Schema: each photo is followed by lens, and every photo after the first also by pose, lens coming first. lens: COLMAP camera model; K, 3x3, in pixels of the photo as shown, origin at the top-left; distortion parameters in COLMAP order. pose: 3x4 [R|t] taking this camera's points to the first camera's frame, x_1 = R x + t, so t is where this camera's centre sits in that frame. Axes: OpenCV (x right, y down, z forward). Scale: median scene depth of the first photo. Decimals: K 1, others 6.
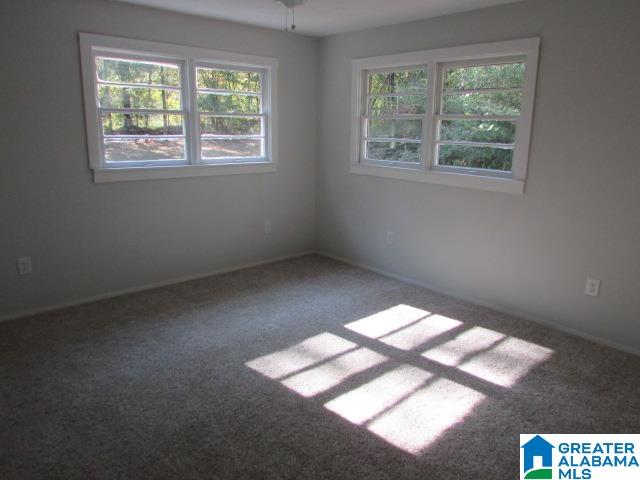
lens RADIAL K [[456.6, 0, 318.3], [0, 456.6, 240.5], [0, 0, 1]] dist [-0.029722, 0.010627]
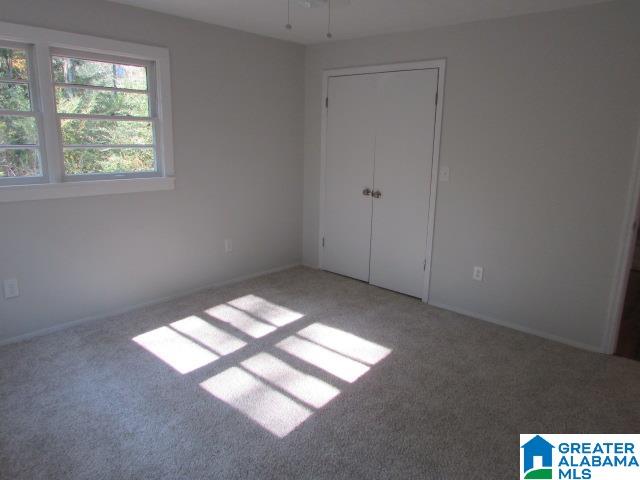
lens RADIAL K [[456.6, 0, 317.8], [0, 456.6, 239.3], [0, 0, 1]] dist [-0.029722, 0.010627]
pose [[-0.091598, -0.249771, 0.963963, -0.745356], [0.215840, 0.940039, 0.264082, -0.219895], [-0.972123, 0.232251, -0.032195, 0.783737]]
